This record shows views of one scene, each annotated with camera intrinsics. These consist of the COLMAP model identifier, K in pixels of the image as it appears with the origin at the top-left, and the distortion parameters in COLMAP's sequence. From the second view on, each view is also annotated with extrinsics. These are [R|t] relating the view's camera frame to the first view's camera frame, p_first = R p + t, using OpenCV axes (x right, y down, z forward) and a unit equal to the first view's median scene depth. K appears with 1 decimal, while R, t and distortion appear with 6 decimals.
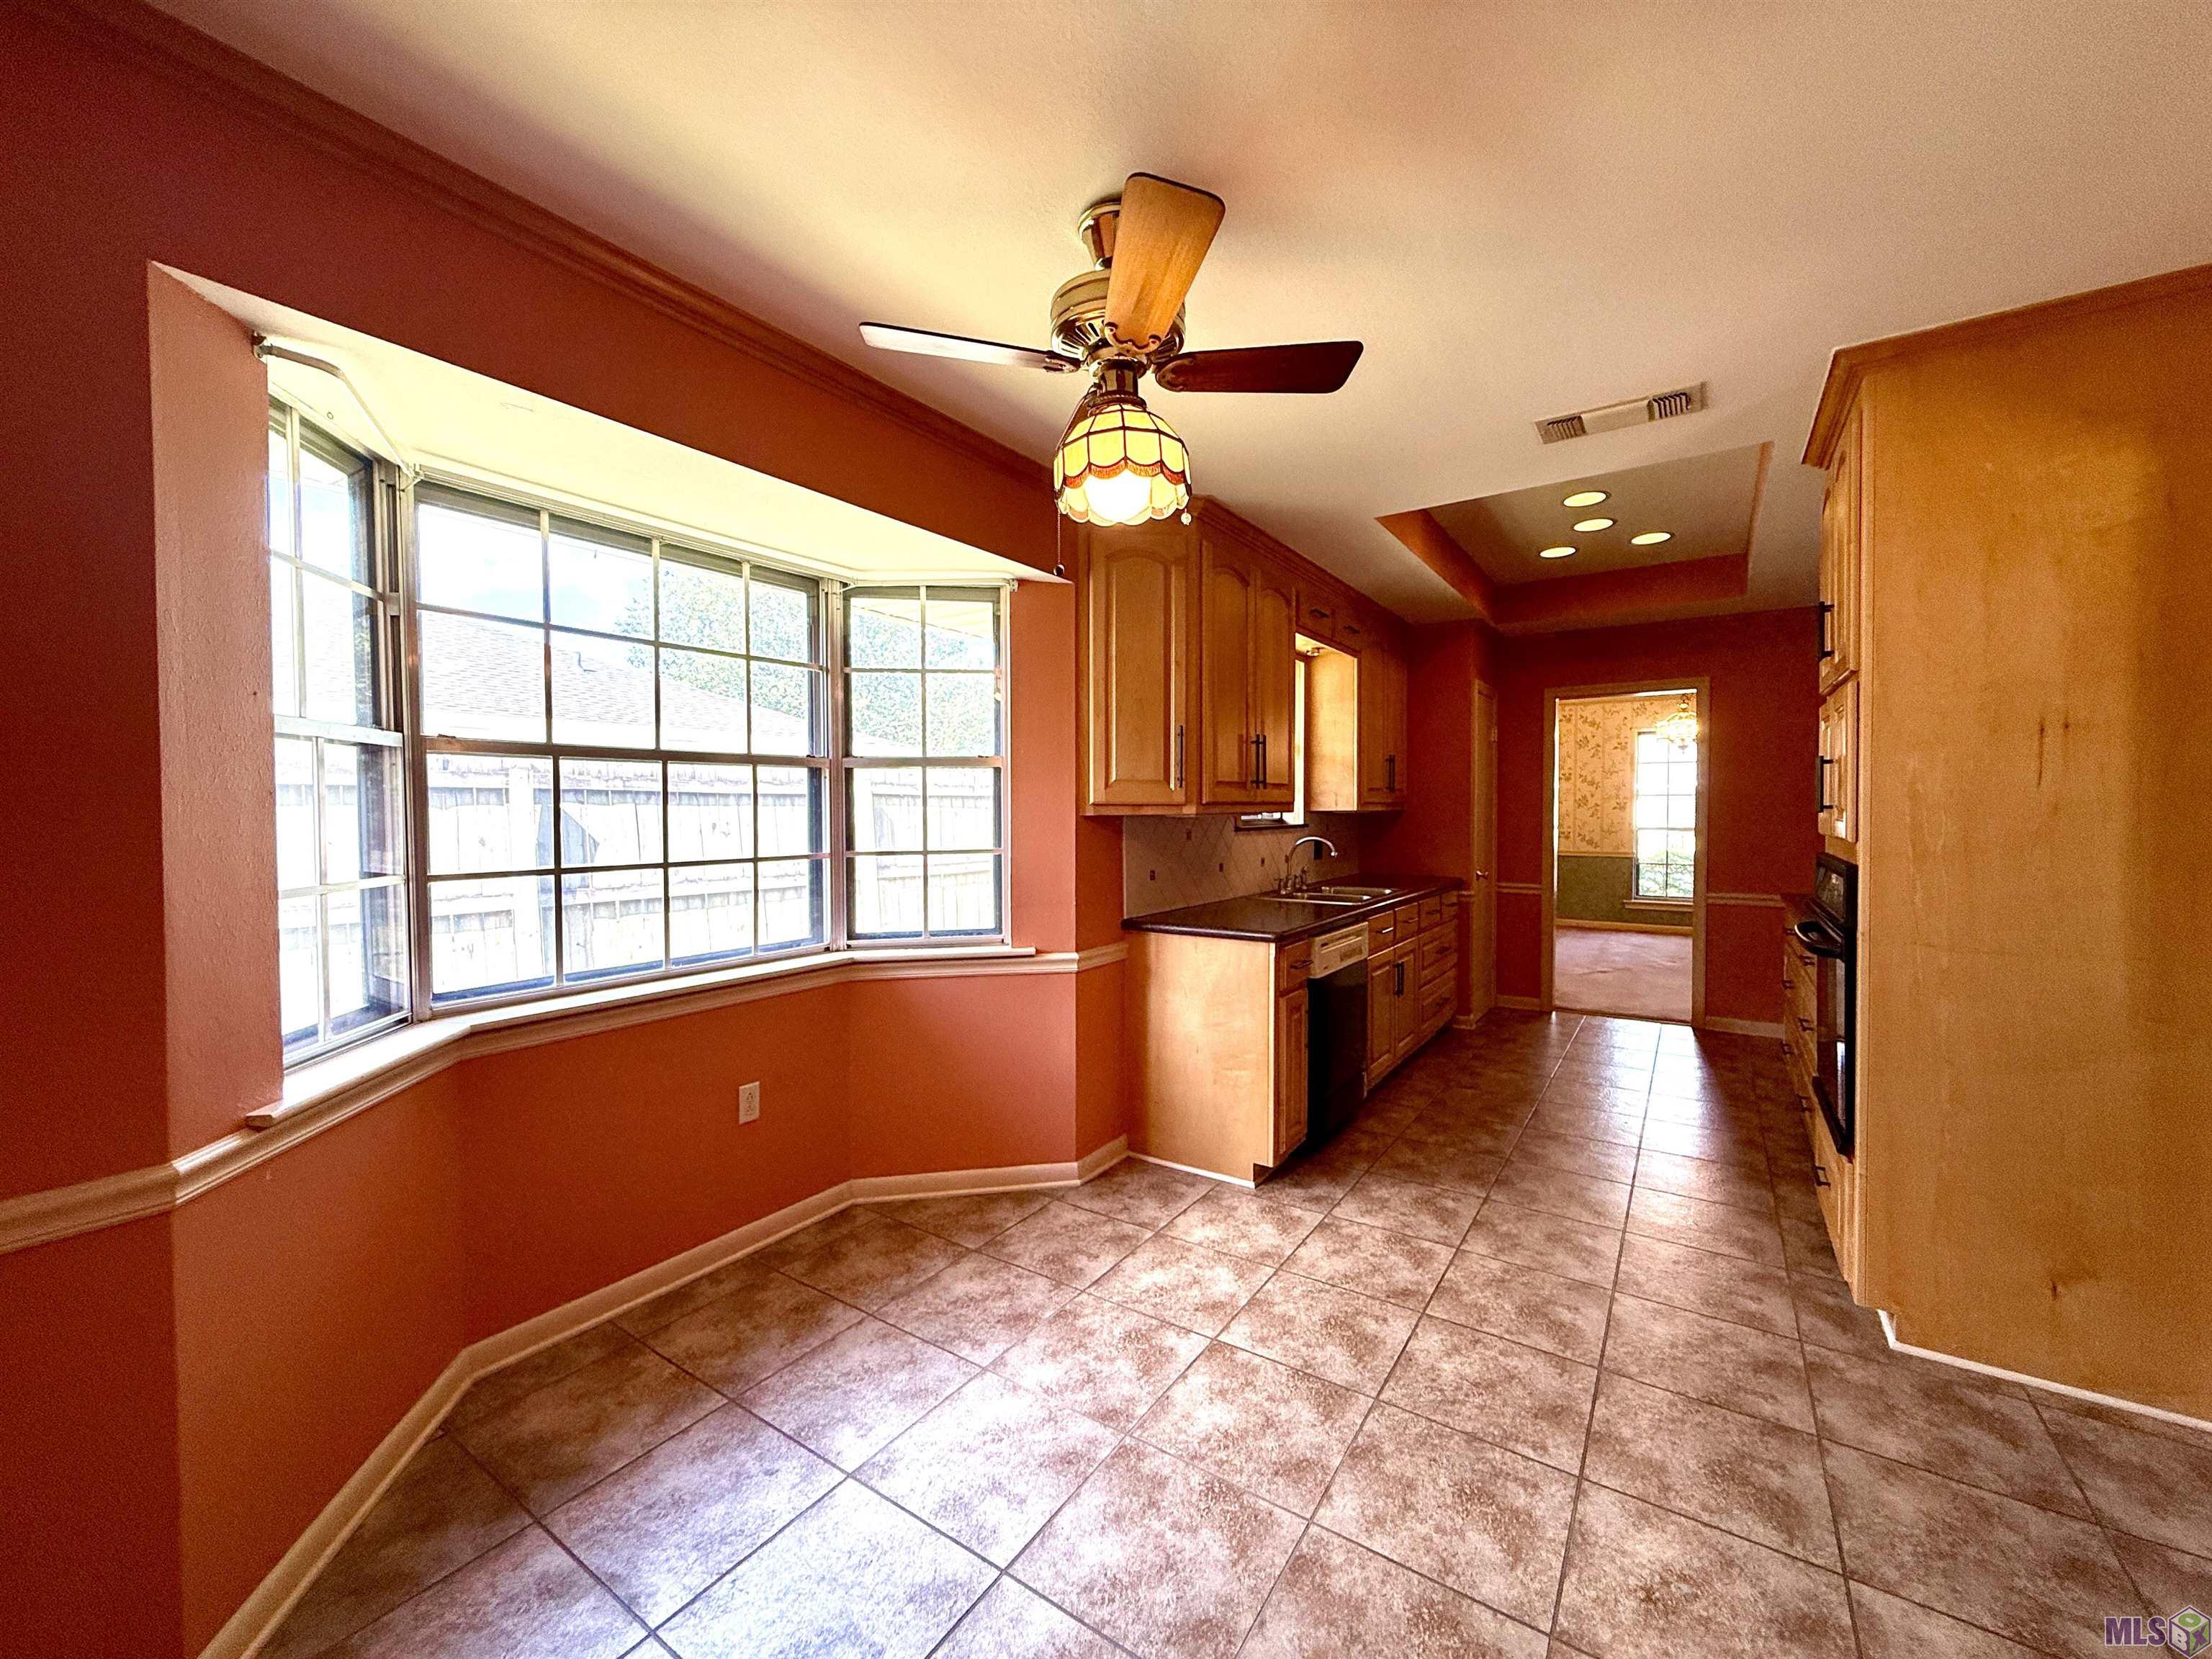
lens RADIAL K [[882.9, 0, 1106.0], [0, 882.9, 818.0], [0, 0, 1]] dist [0.003582, -0.001427]
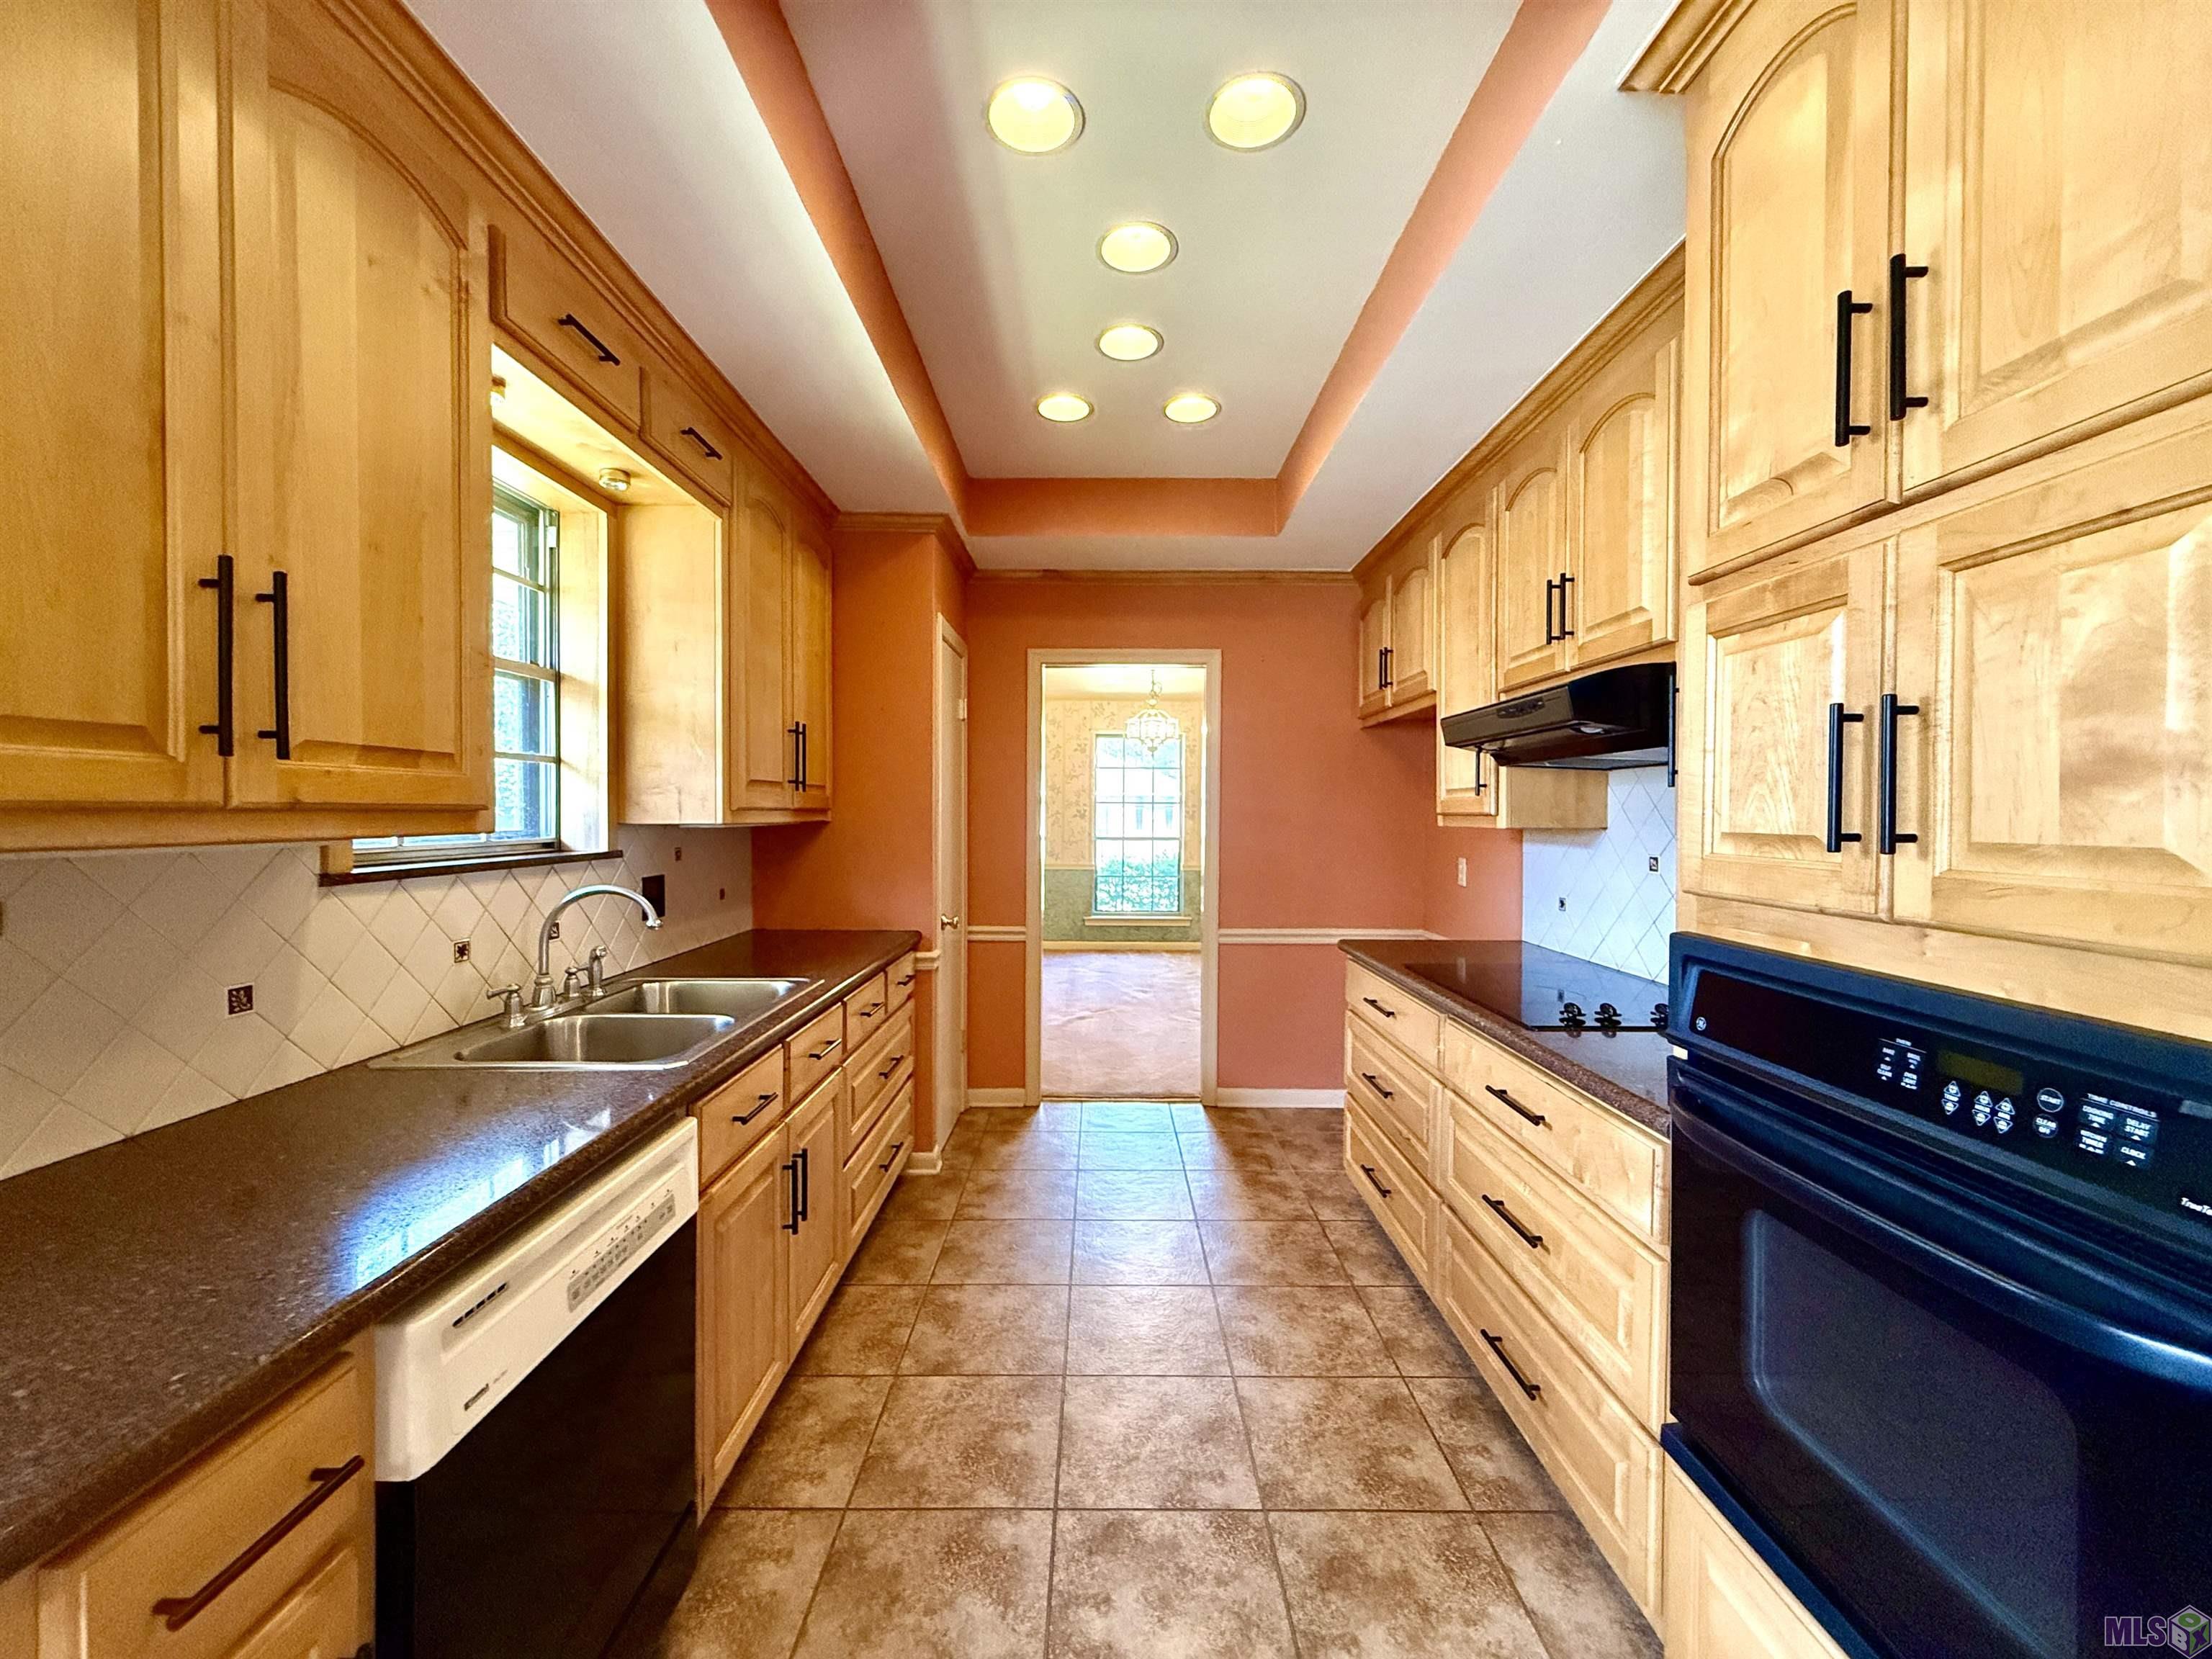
lens RADIAL K [[882.9, 0, 1105.7], [0, 882.9, 817.0], [0, 0, 1]] dist [0.003582, -0.001427]
pose [[0.827124, -0.000428, 0.562019, 0.174876], [0.005185, 0.999963, -0.006871, -0.007149], [-0.561995, 0.008597, 0.827096, 0.444017]]
